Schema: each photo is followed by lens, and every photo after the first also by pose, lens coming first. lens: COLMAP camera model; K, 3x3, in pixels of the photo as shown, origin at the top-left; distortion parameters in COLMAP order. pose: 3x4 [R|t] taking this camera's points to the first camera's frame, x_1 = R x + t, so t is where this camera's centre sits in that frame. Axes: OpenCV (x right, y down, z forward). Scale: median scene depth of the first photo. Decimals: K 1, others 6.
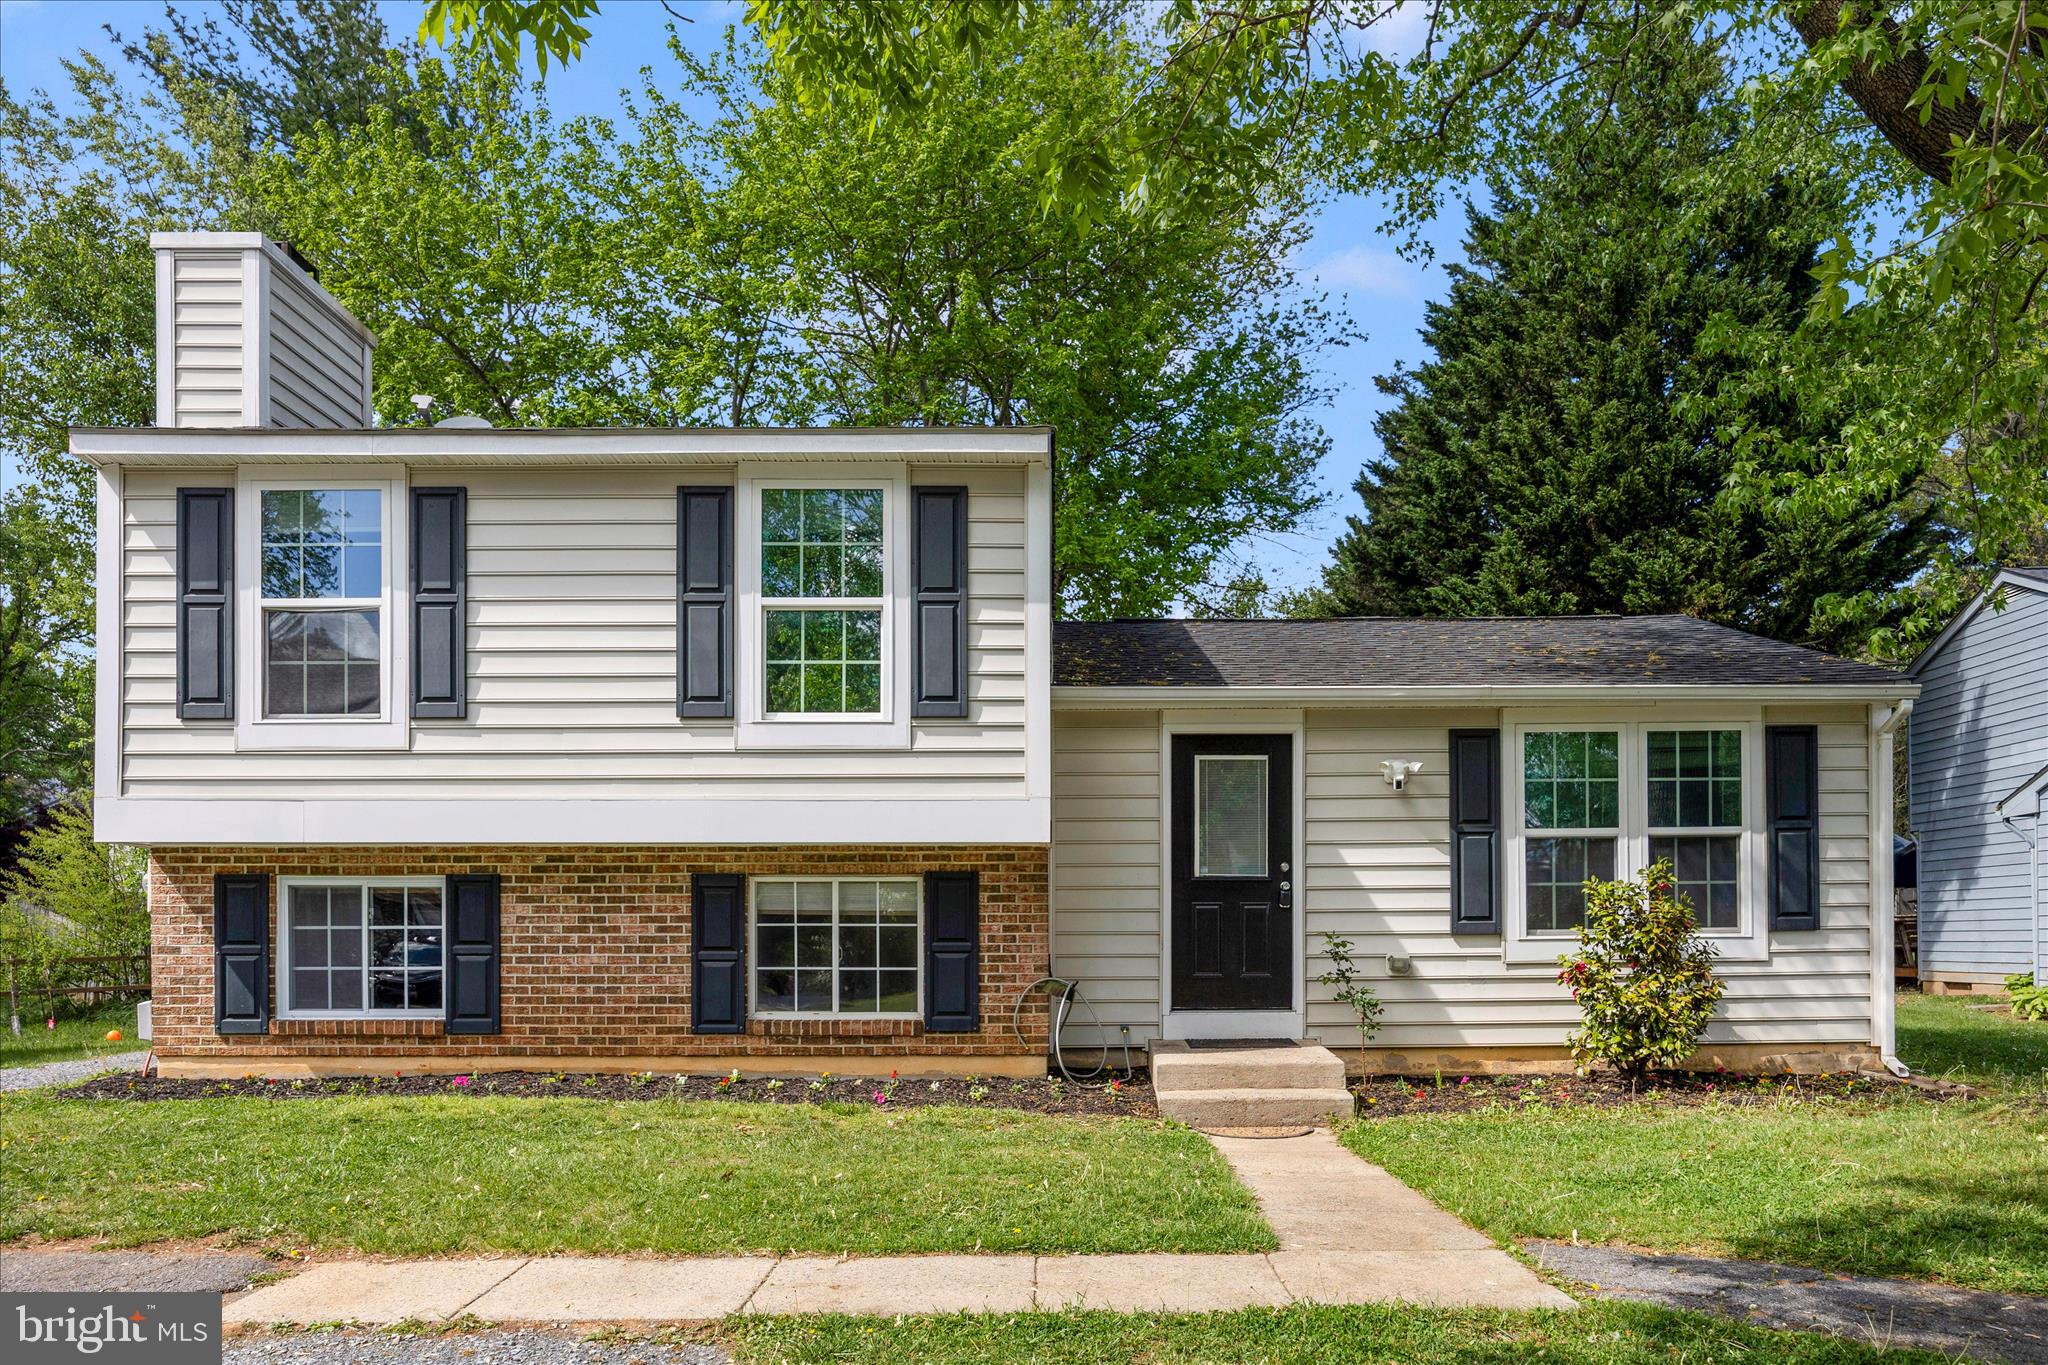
lens RADIAL K [[1605.7, 0, 1026.1], [0, 1605.7, 908.2], [0, 0, 1]] dist [-0.022410, 0.011535]
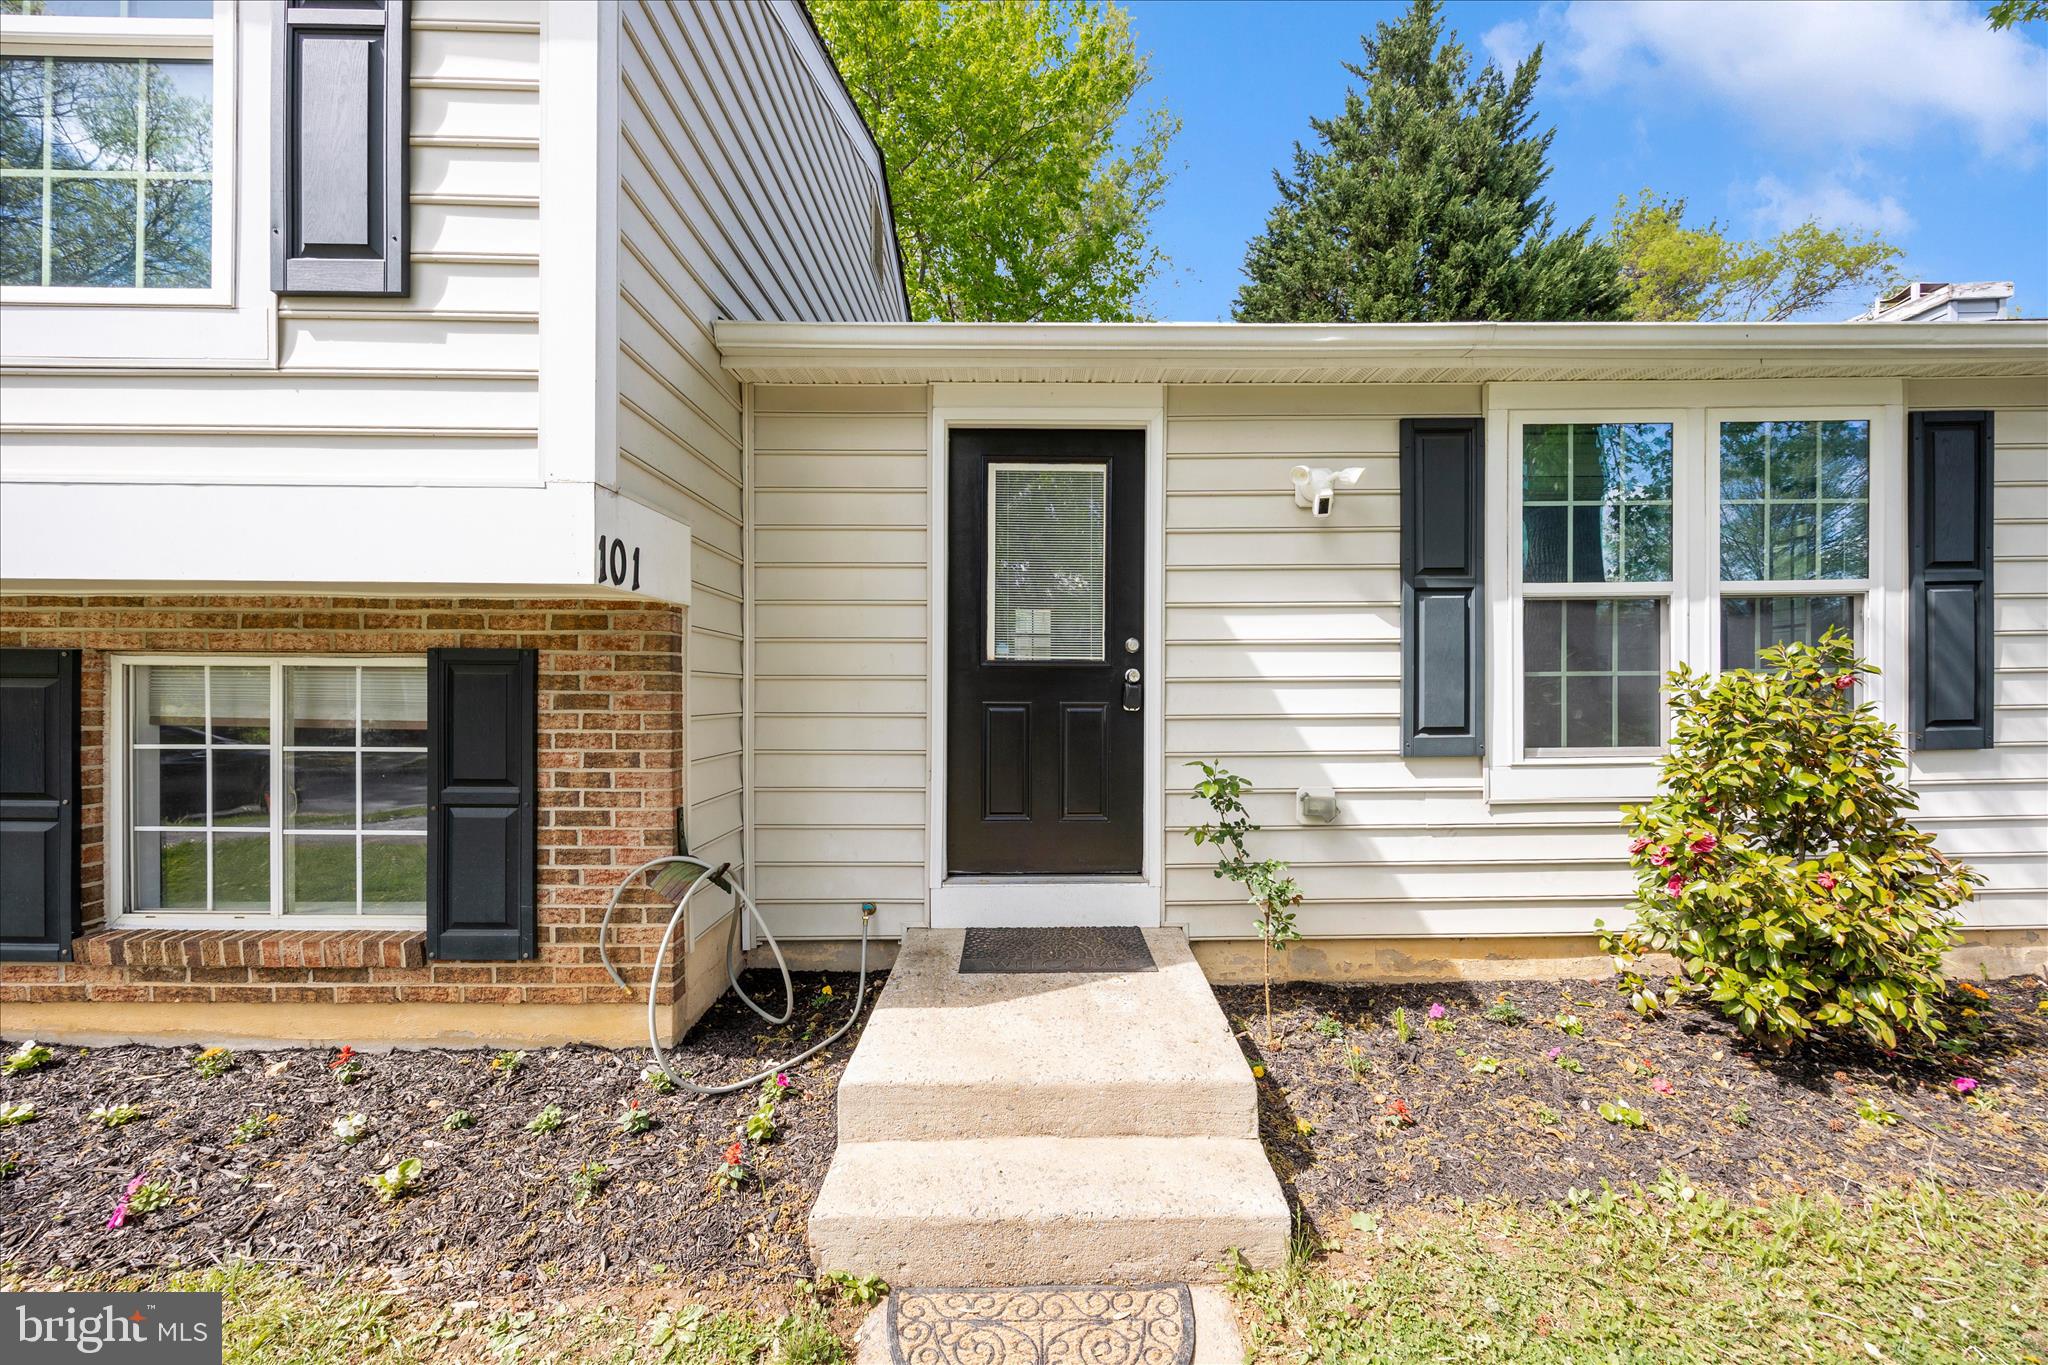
lens RADIAL K [[802.6, 0, 1034.4], [0, 802.6, 672.1], [0, 0, 1]] dist [0.004532, 0.000190]
pose [[0.999612, 0.004163, 0.027544, 0.121211], [-0.004298, 0.999979, 0.004867, -0.017132], [-0.027523, -0.004984, 0.999609, 0.728371]]
